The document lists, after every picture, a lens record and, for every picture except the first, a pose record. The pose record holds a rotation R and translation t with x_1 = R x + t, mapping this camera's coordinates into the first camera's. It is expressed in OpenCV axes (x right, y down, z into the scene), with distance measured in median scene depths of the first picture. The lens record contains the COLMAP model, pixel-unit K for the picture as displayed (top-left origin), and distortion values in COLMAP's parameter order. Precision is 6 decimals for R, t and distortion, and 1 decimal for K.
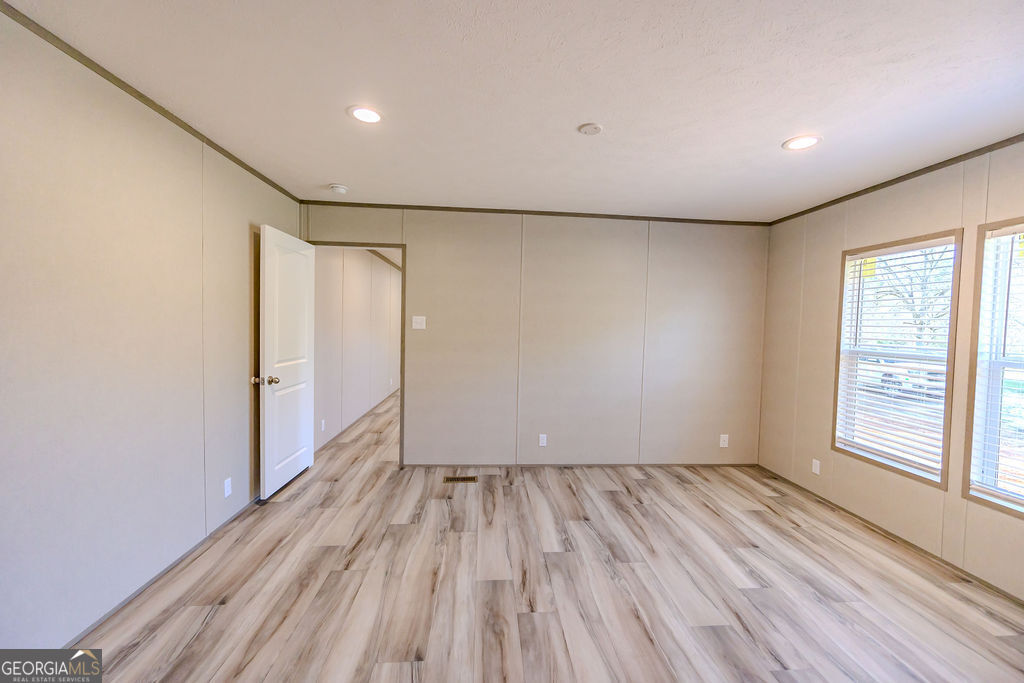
lens RADIAL K [[411.0, 0, 512.4], [0, 411.0, 333.8], [0, 0, 1]] dist [0.006308, -0.000040]
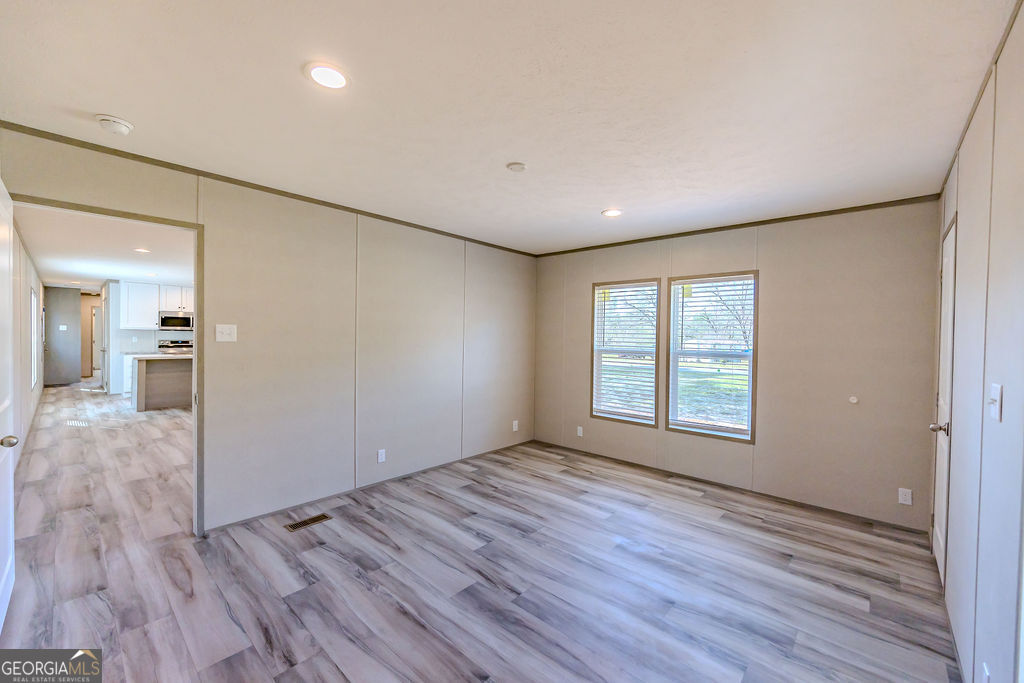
lens RADIAL K [[412.9, 0, 508.9], [0, 412.9, 345.5], [0, 0, 1]] dist [0.010378, 0.000203]
pose [[0.728556, -0.031167, 0.684277, -0.352487], [0.020989, 0.999511, 0.023178, -0.013607], [-0.684665, -0.002525, 0.728854, 0.098406]]
